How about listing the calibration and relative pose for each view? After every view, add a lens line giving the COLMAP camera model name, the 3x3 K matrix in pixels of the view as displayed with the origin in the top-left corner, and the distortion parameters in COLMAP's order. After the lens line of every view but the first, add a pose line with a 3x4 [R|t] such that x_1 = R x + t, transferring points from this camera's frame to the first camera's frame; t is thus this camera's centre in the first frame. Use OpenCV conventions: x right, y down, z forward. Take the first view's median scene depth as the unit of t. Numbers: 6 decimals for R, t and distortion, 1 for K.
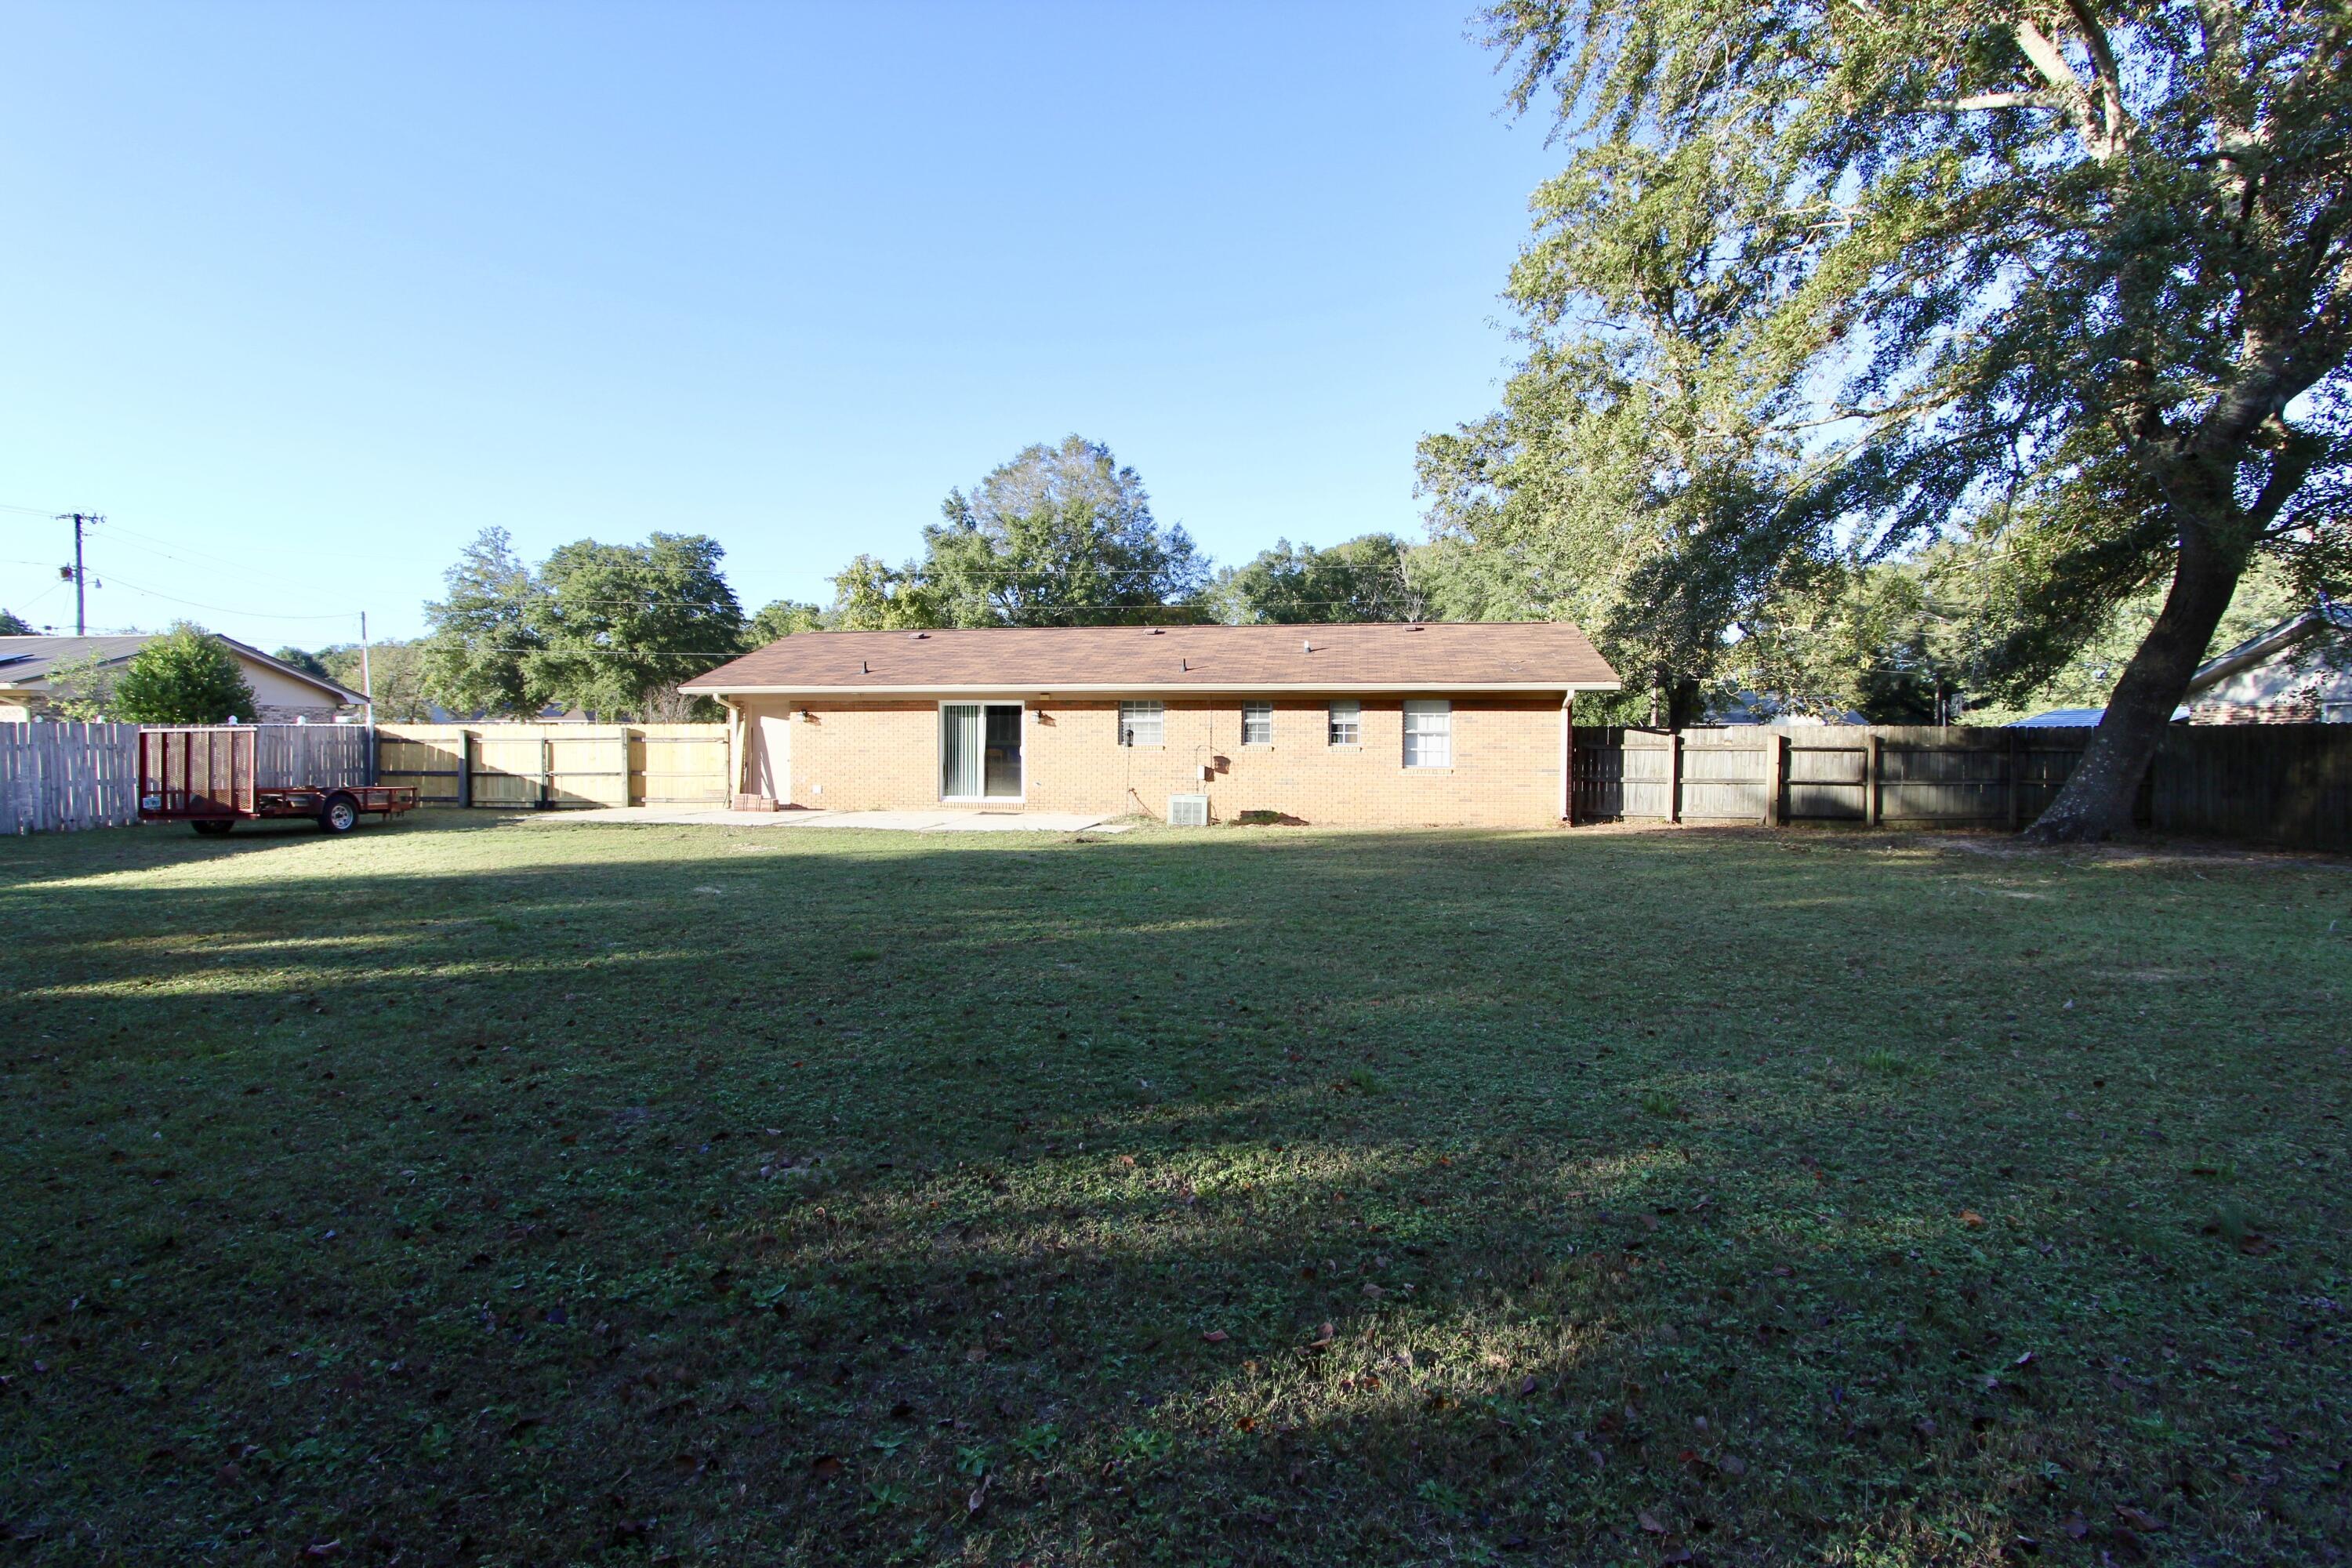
lens RADIAL K [[1091.3, 0, 1169.4], [0, 1091.3, 784.0], [0, 0, 1]] dist [-0.014338, 0.000569]
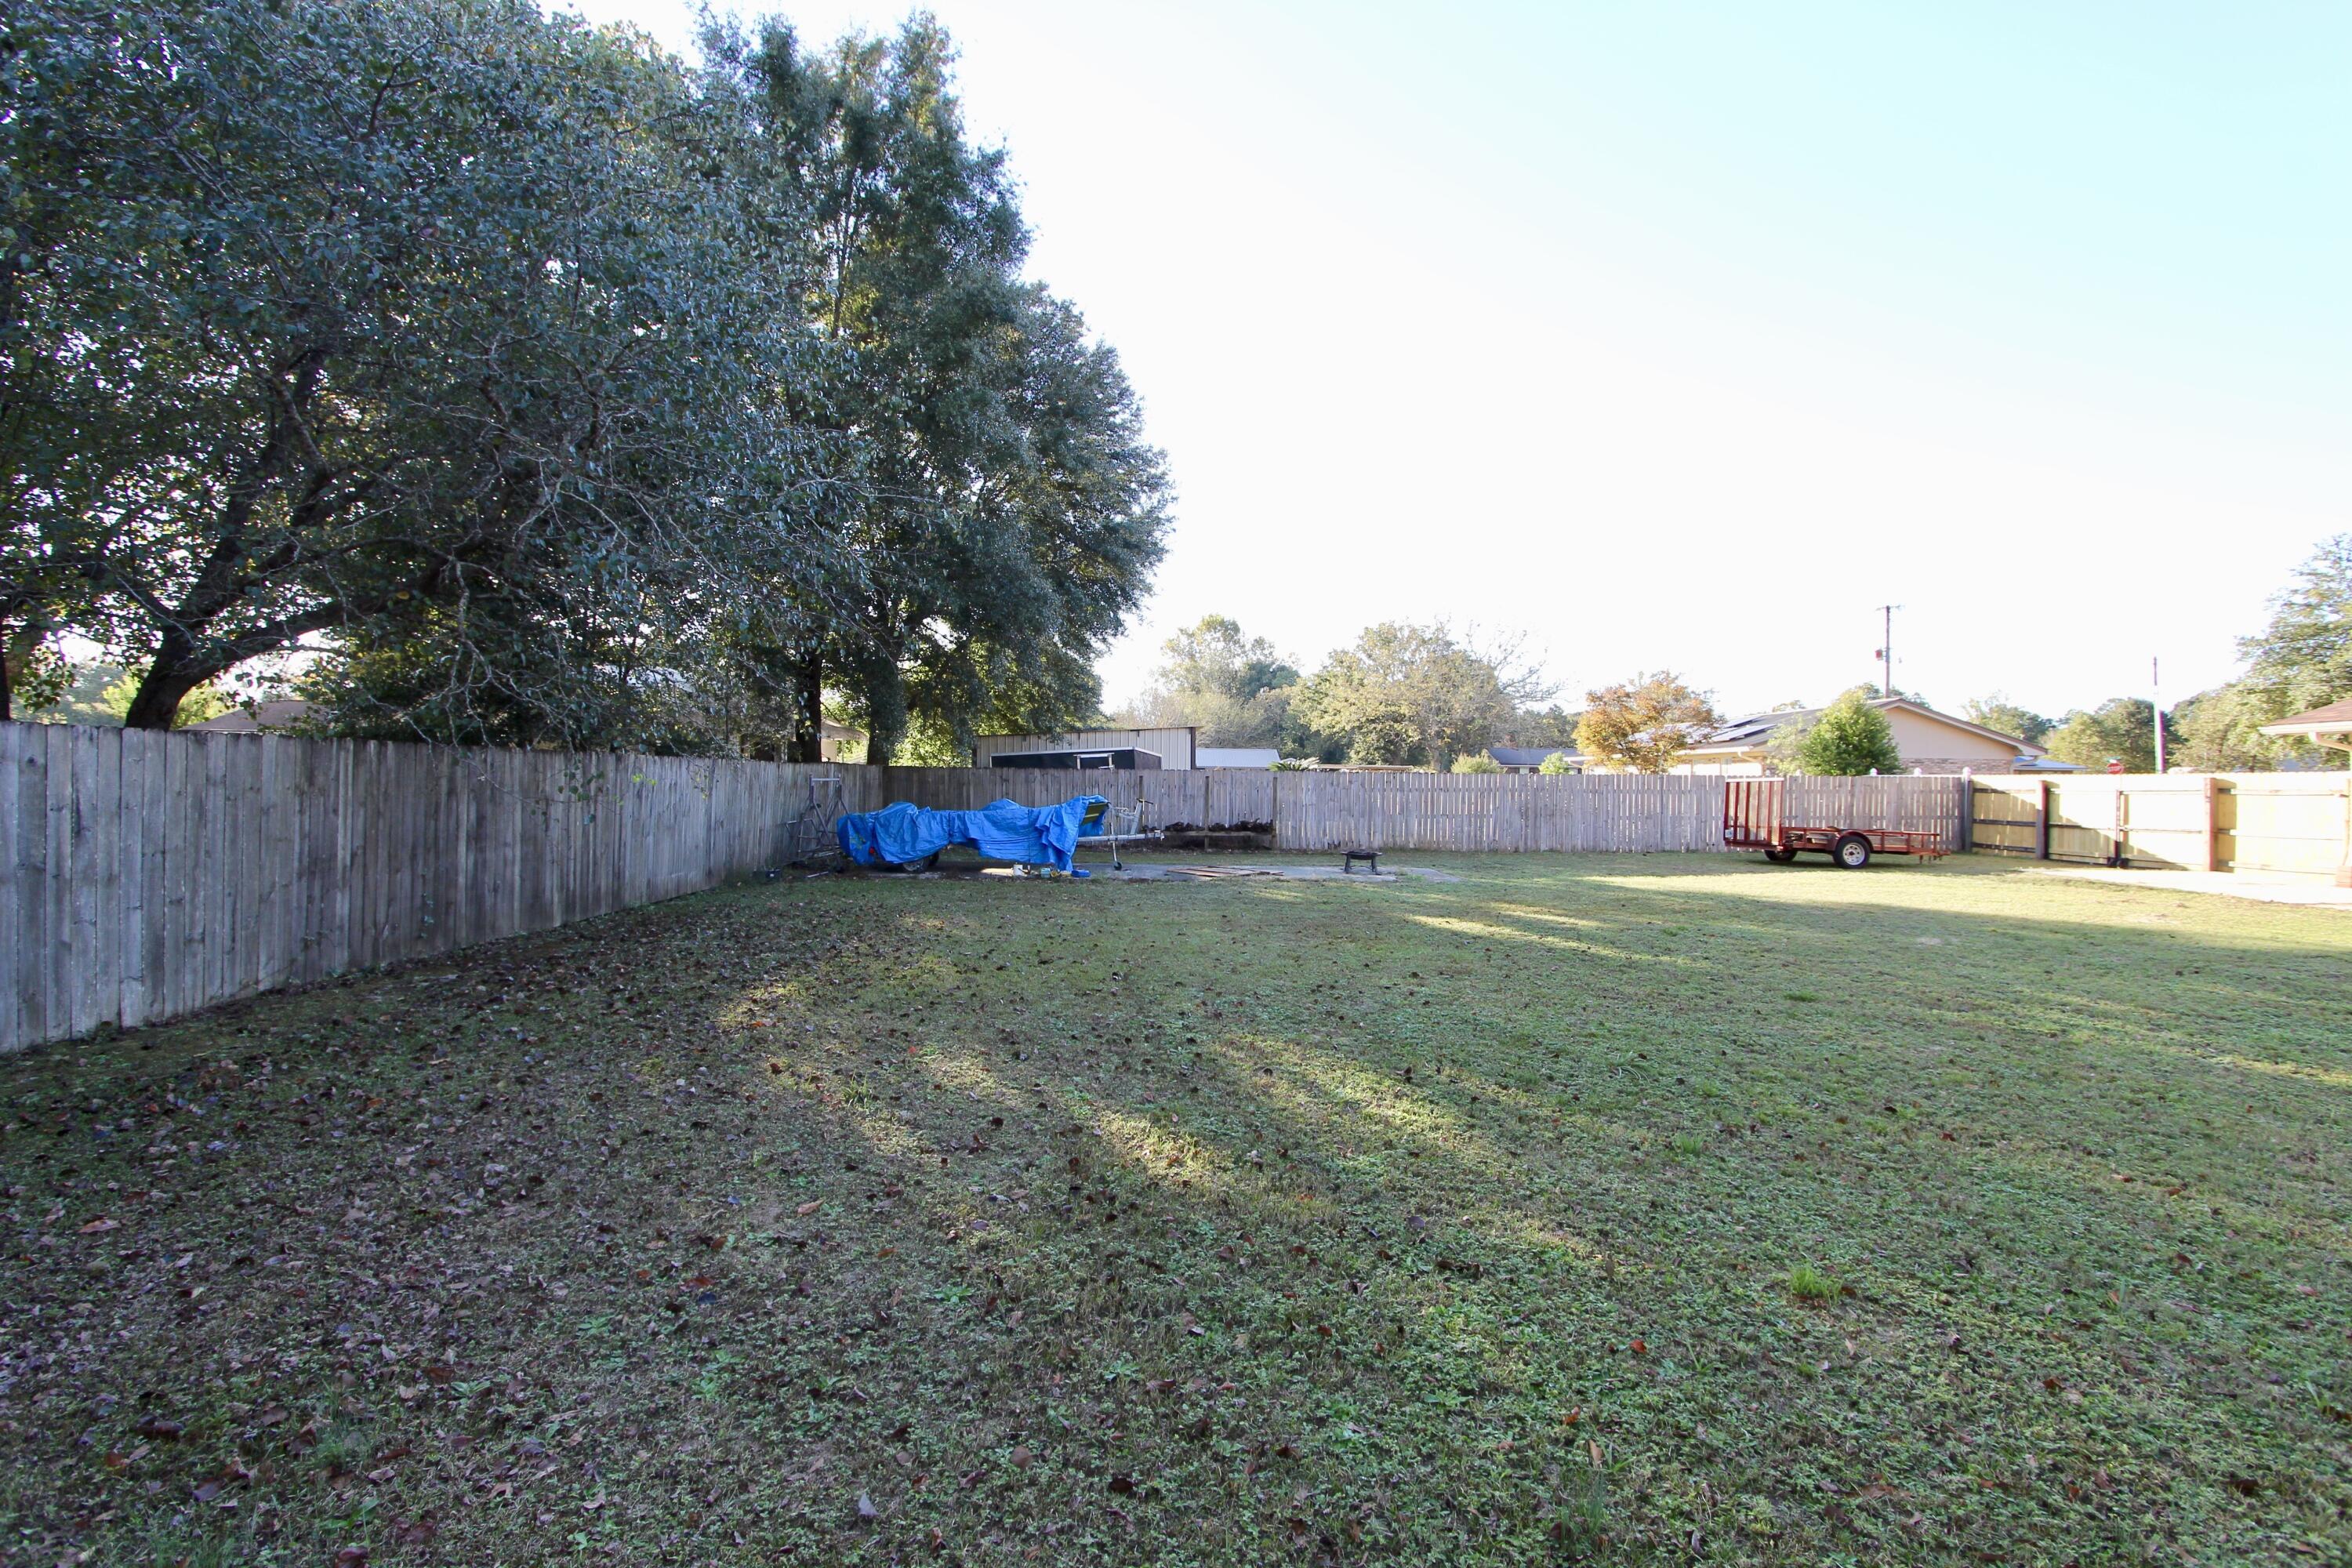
lens RADIAL K [[1091.3, 0, 1178.4], [0, 1091.3, 773.6], [0, 0, 1]] dist [-0.014338, 0.000569]
pose [[0.127260, -0.006865, -0.991846, 0.242564], [-0.049580, 0.998682, -0.013274, -0.003974], [0.990629, 0.050865, 0.126752, 0.100027]]
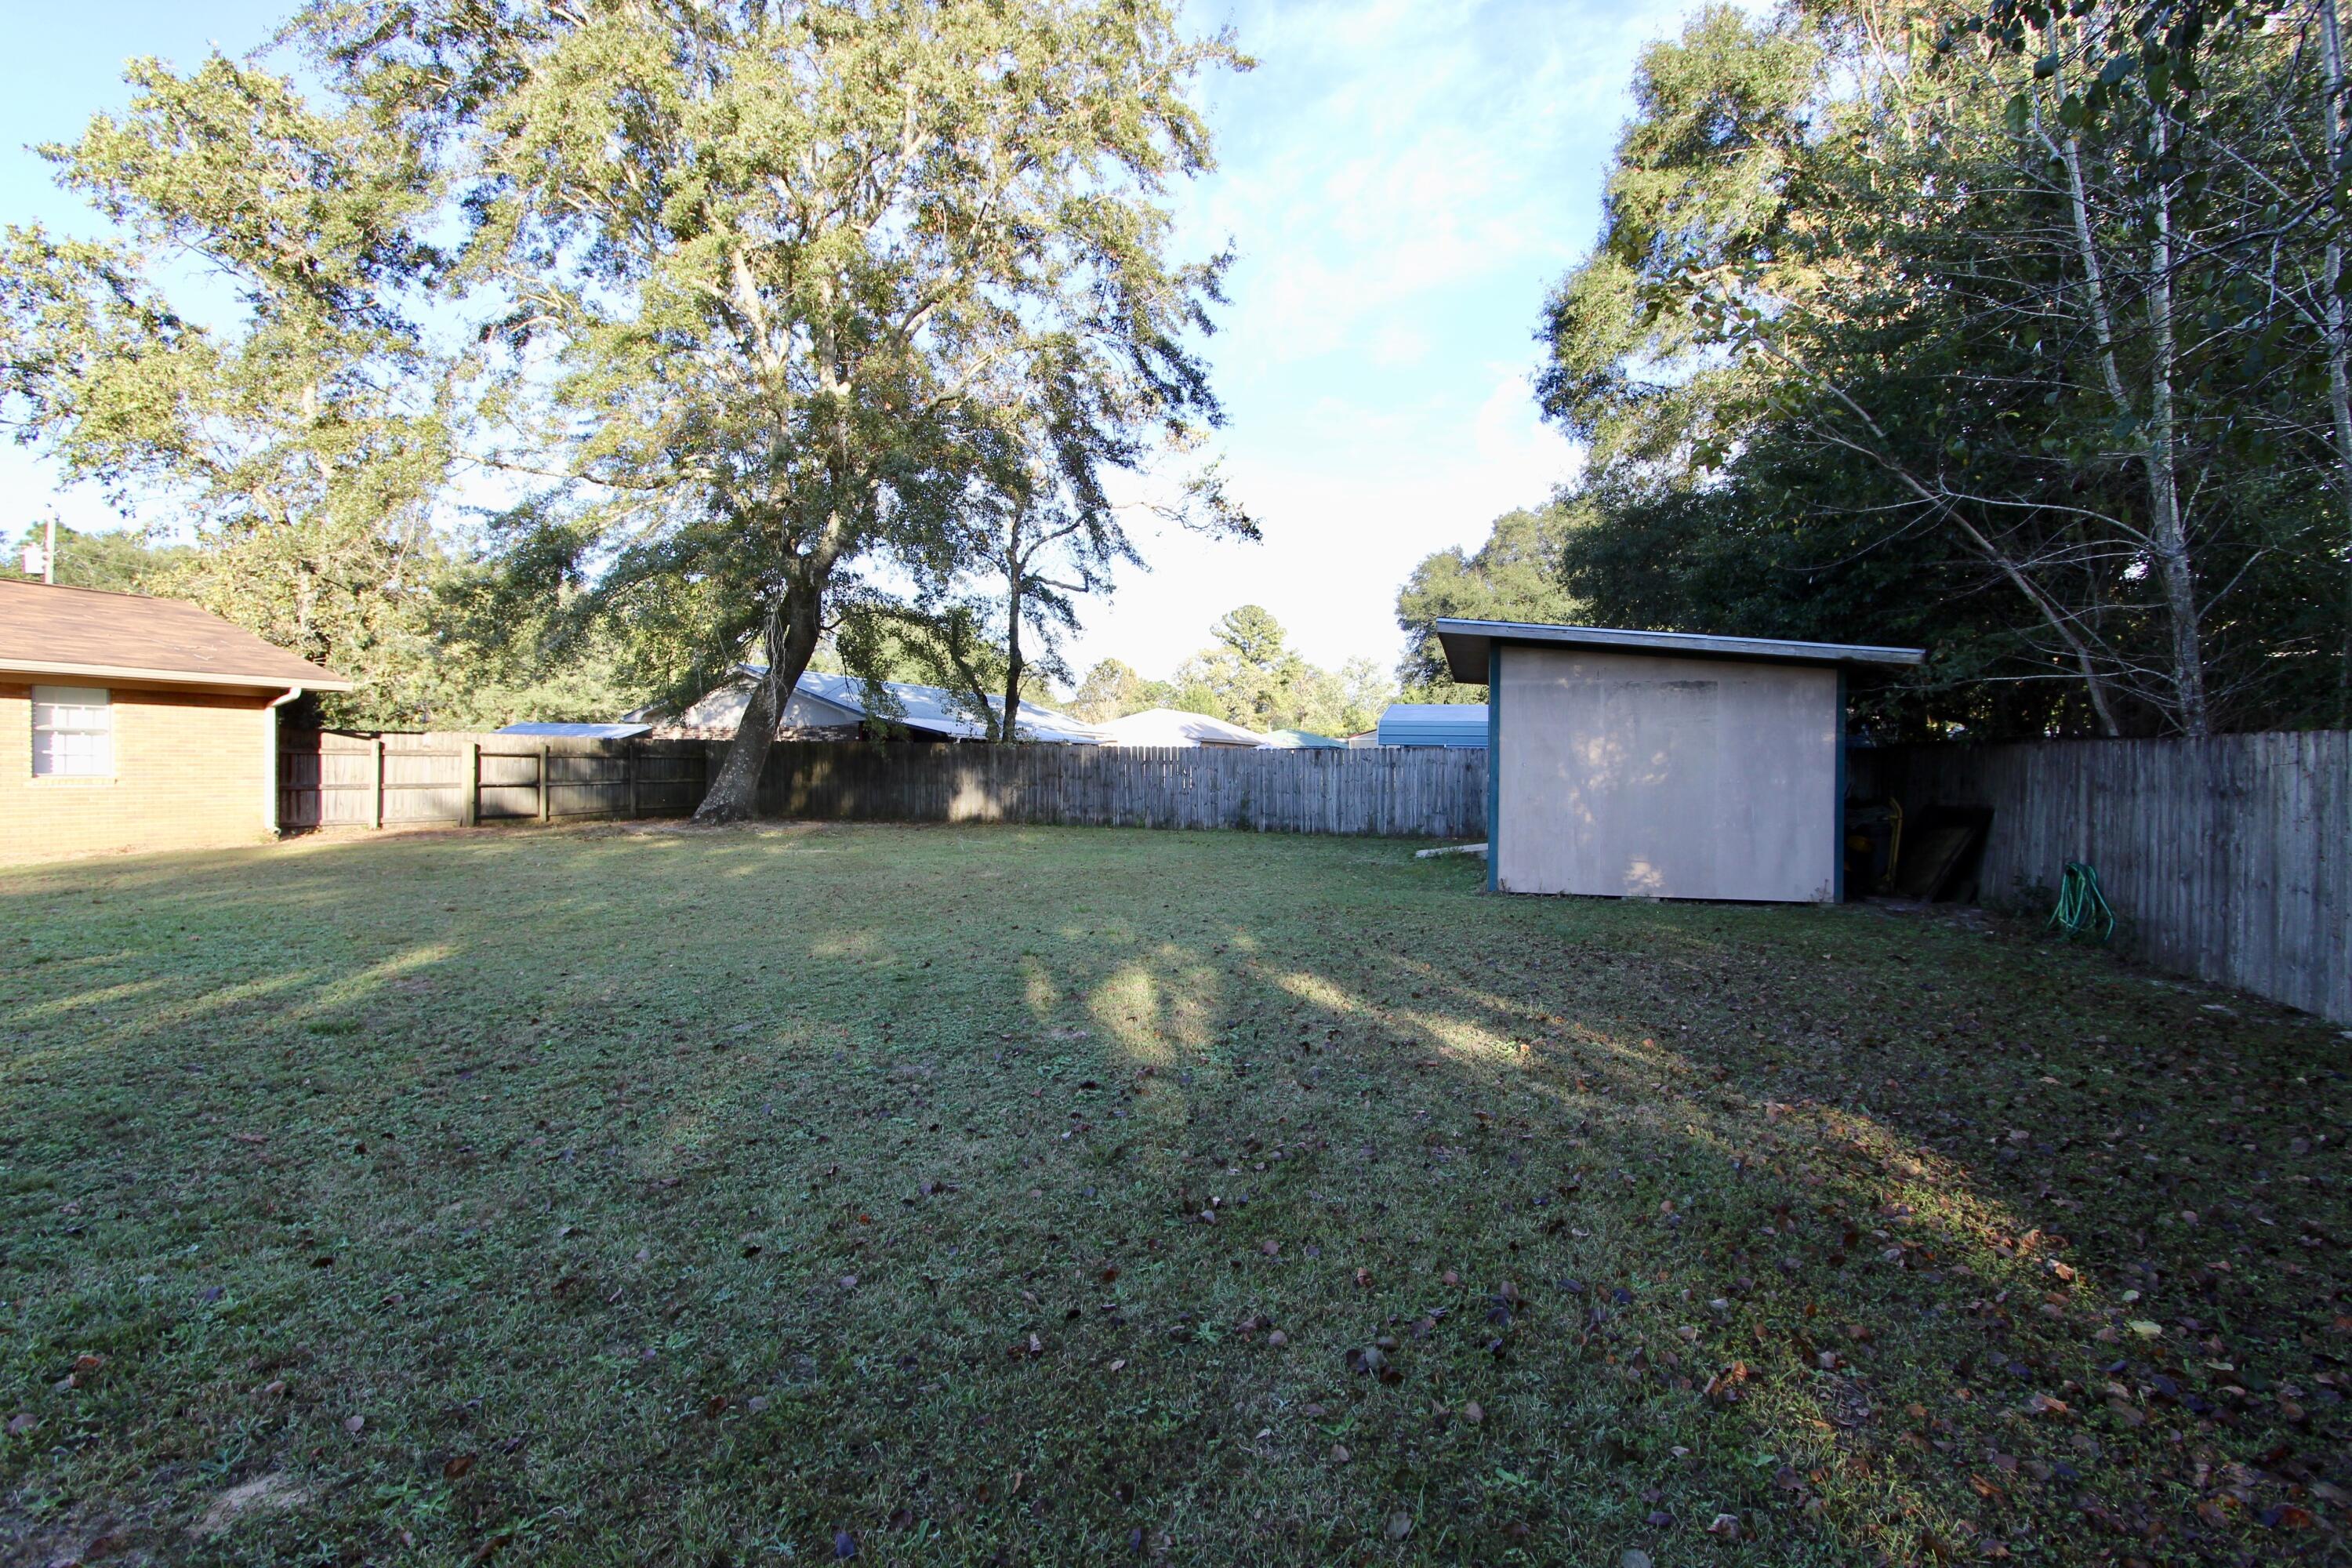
lens RADIAL K [[1091.3, 0, 1178.1], [0, 1091.3, 802.6], [0, 0, 1]] dist [-0.014338, 0.000569]
pose [[0.187145, -0.035459, 0.981692, -0.328602], [0.021894, 0.999251, 0.031919, -0.003354], [-0.982088, 0.015519, 0.187781, 0.099029]]
